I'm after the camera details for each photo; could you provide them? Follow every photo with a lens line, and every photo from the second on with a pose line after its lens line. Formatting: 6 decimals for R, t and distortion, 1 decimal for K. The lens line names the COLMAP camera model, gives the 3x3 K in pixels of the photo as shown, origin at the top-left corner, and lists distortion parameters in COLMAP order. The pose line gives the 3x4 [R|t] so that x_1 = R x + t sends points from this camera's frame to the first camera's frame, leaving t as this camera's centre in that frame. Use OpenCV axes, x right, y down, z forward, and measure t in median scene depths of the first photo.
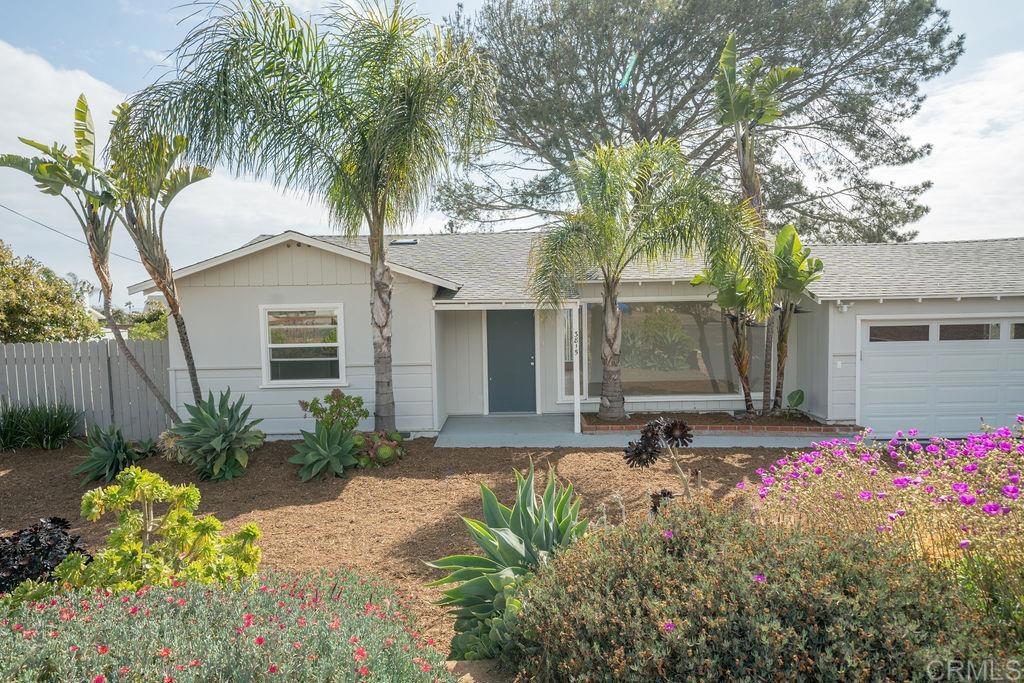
lens RADIAL K [[654.5, 0, 512.0], [0, 654.5, 341.5], [0, 0, 1]] dist [0.034698, 0.000832]
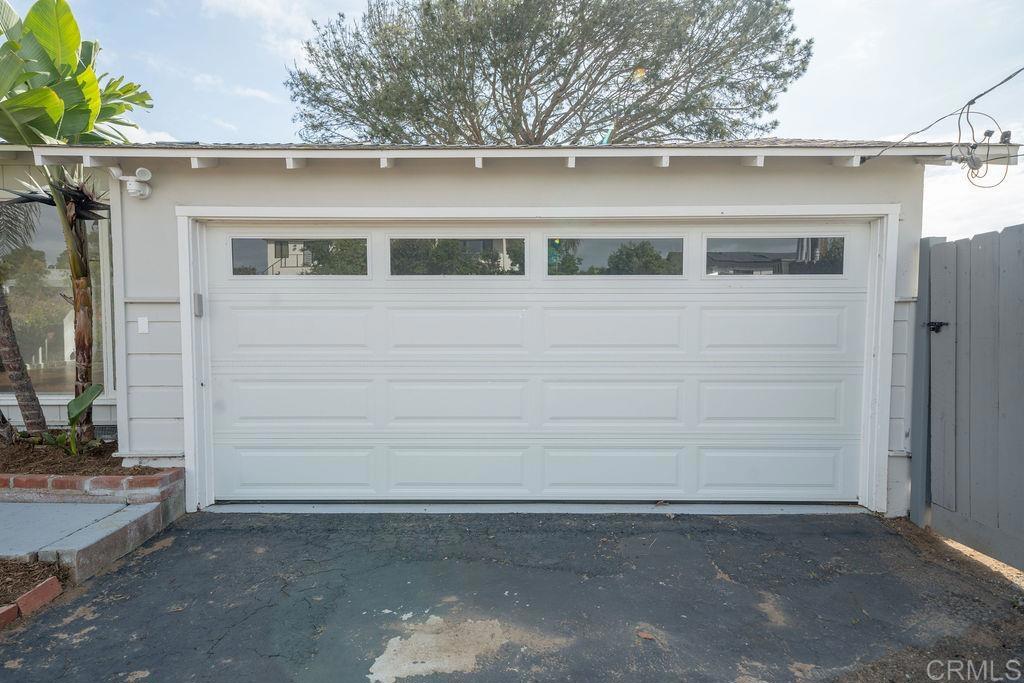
lens RADIAL K [[529.4, 0, 508.5], [0, 529.4, 346.6], [0, 0, 1]] dist [0.016574, 0.000082]
pose [[0.999810, 0.019446, -0.001679, 0.743291], [-0.019466, 0.999728, -0.012854, 0.049276], [0.001429, 0.012885, 0.999916, 0.674389]]
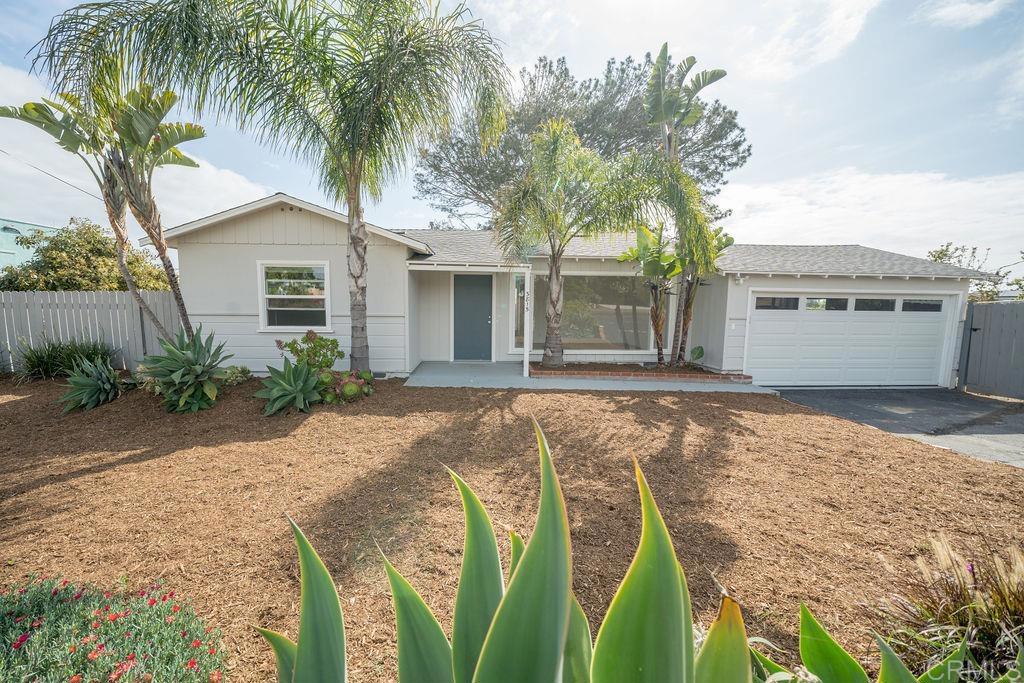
lens RADIAL K [[372.4, 0, 490.7], [0, 372.4, 340.4], [0, 0, 1]] dist [-0.024383, 0.003196]
pose [[0.998778, 0.025662, 0.042231, 0.004351], [-0.027012, 0.999131, 0.031731, 0.052664], [-0.041380, -0.032833, 0.998604, 0.322052]]
